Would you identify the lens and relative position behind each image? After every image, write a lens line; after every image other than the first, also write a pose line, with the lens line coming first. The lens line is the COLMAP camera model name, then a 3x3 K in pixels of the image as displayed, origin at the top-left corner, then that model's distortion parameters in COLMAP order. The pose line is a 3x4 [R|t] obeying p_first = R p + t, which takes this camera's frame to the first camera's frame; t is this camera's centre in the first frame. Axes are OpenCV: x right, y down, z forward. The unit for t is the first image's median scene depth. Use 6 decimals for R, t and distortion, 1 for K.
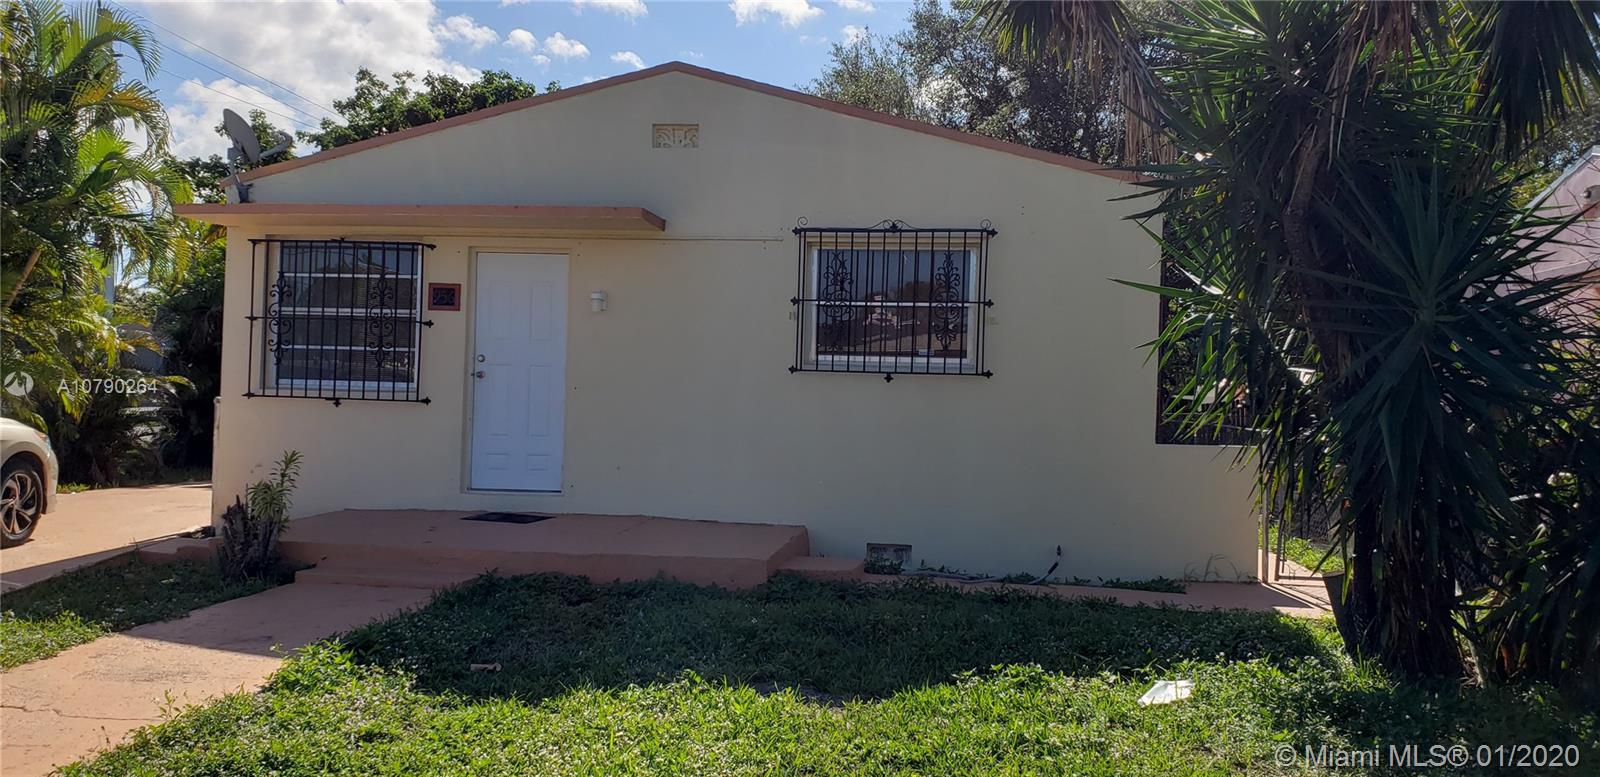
lens RADIAL K [[1189.4, 0, 731.8], [0, 1189.4, 386.5], [0, 0, 1]] dist [0.155464, -0.494583]
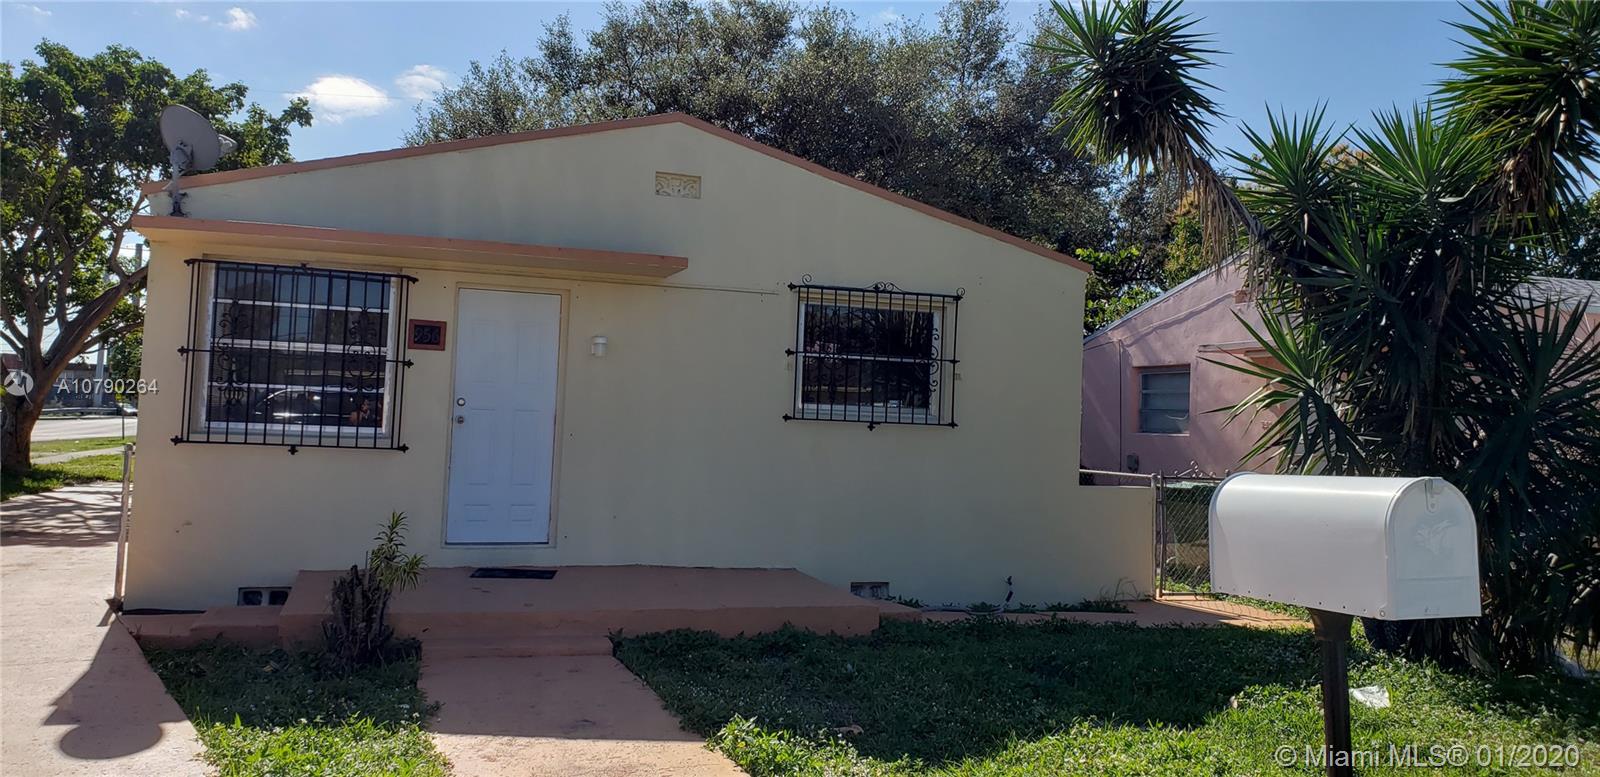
lens RADIAL K [[1189.4, 0, 731.8], [0, 1189.4, 386.5], [0, 0, 1]] dist [0.155464, -0.494583]
pose [[0.909379, 0.019554, 0.415508, -0.421226], [-0.011749, 0.999703, -0.021331, -0.018913], [-0.415802, 0.014516, 0.909340, 0.069890]]
